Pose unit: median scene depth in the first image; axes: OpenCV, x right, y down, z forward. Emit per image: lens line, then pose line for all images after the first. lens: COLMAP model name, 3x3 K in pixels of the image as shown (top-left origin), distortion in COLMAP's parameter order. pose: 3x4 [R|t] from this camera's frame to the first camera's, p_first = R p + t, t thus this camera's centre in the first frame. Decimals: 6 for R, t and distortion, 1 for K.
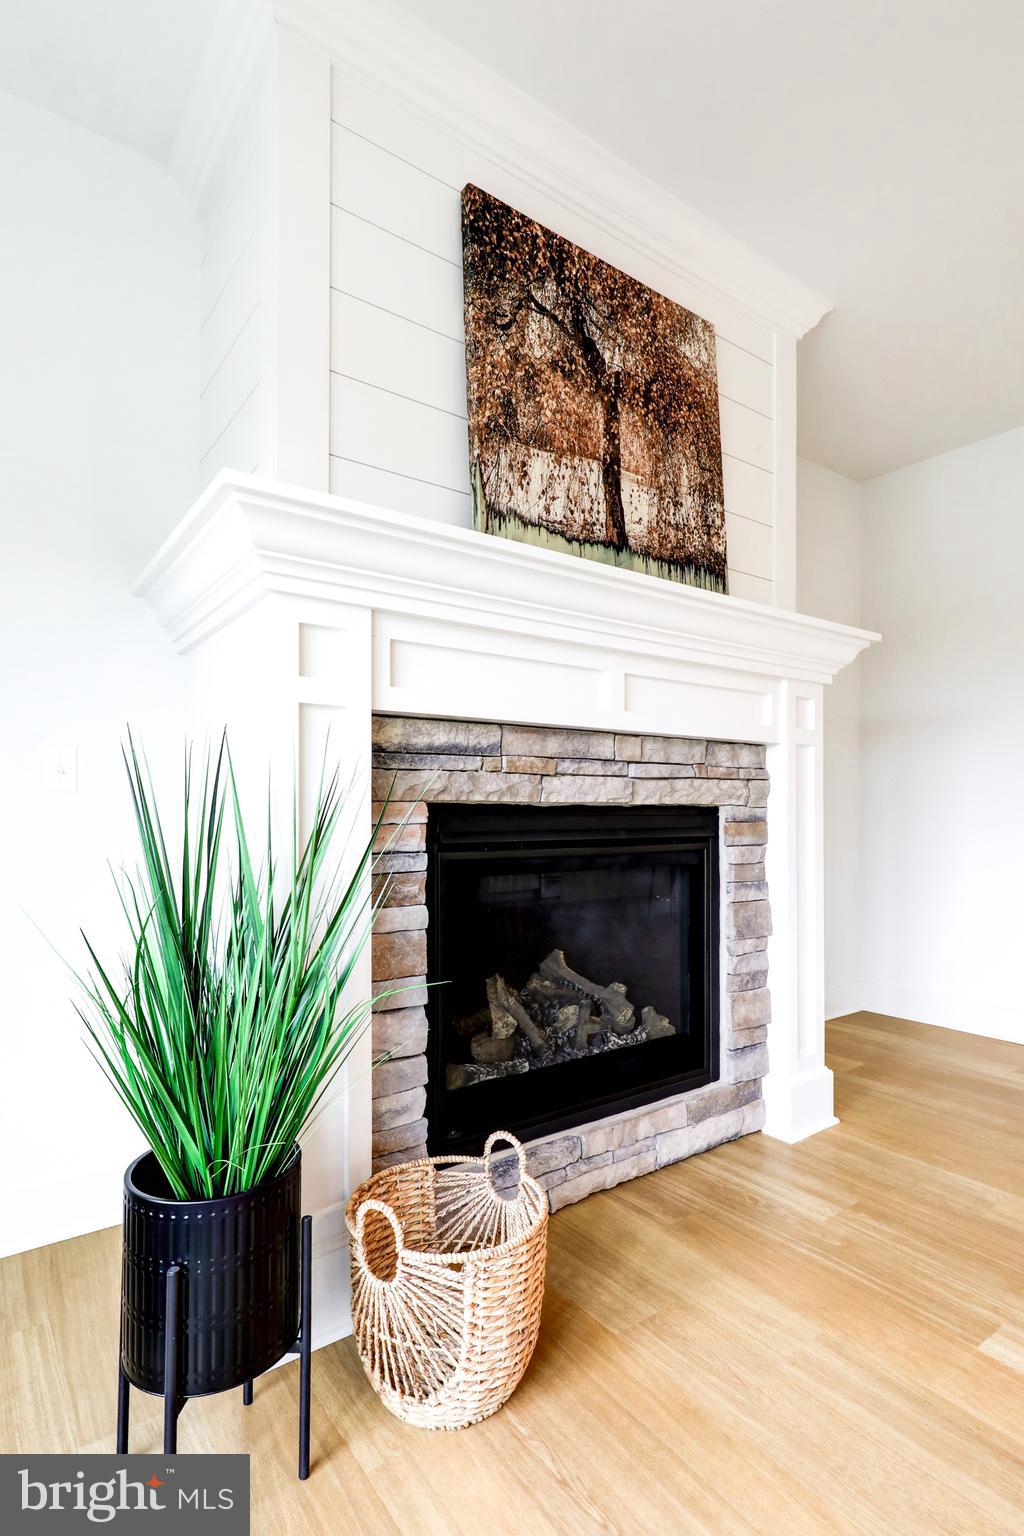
lens RADIAL K [[742.6, 0, 471.0], [0, 742.6, 799.6], [0, 0, 1]] dist [-0.004225, -0.000736]
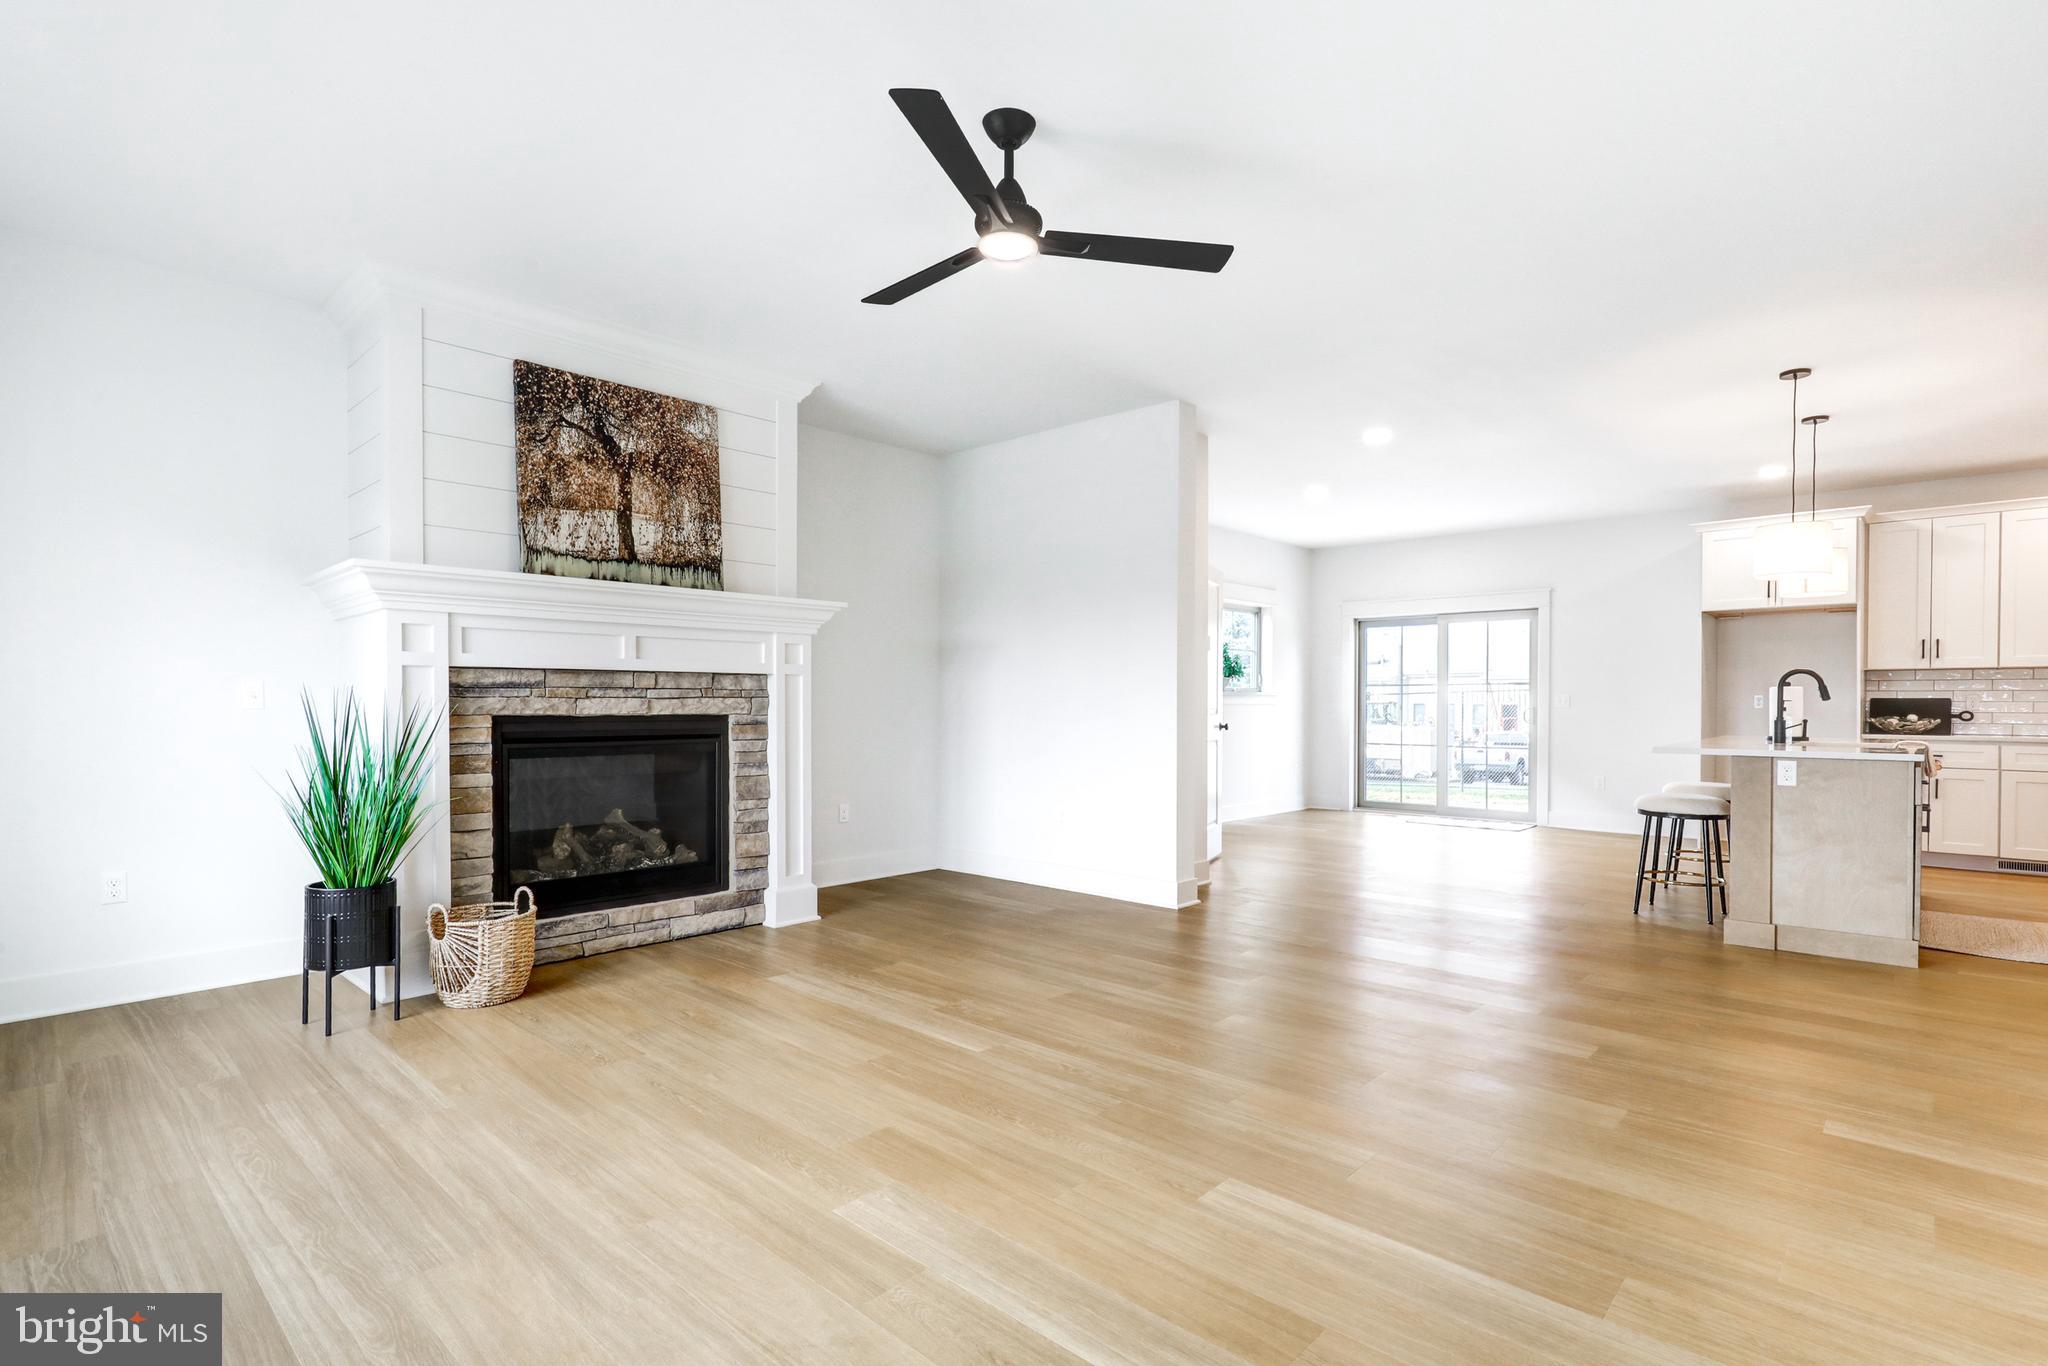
lens RADIAL K [[990.1, 0, 1024.8], [0, 990.1, 713.9], [0, 0, 1]] dist [-0.004225, -0.000736]
pose [[0.977253, -0.001984, 0.212066, 0.606259], [-0.003142, 0.999711, 0.023832, -0.053083], [-0.212052, -0.023956, 0.976965, -1.395821]]
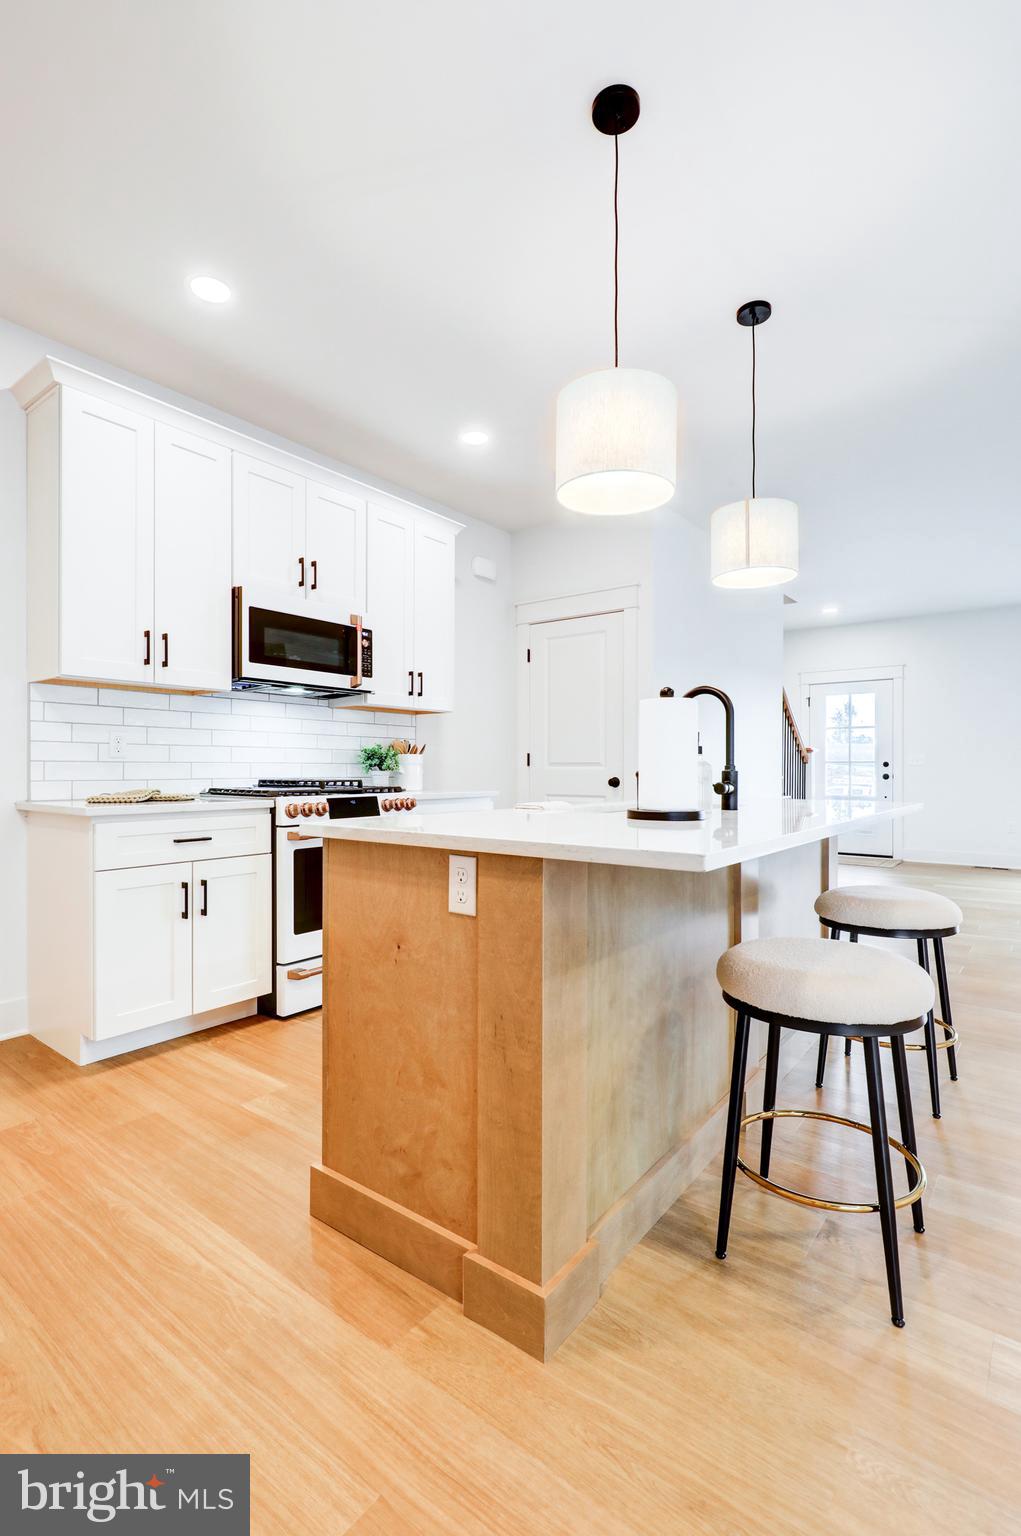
lens RADIAL K [[727.5, 0, 514.3], [0, 727.5, 765.4], [0, 0, 1]] dist [0.003198, -0.000567]
pose [[-0.953467, -0.006111, -0.301434, 3.900682], [-0.002100, 0.999905, -0.013629, 0.028790], [0.301489, -0.012362, -0.953390, 1.836835]]
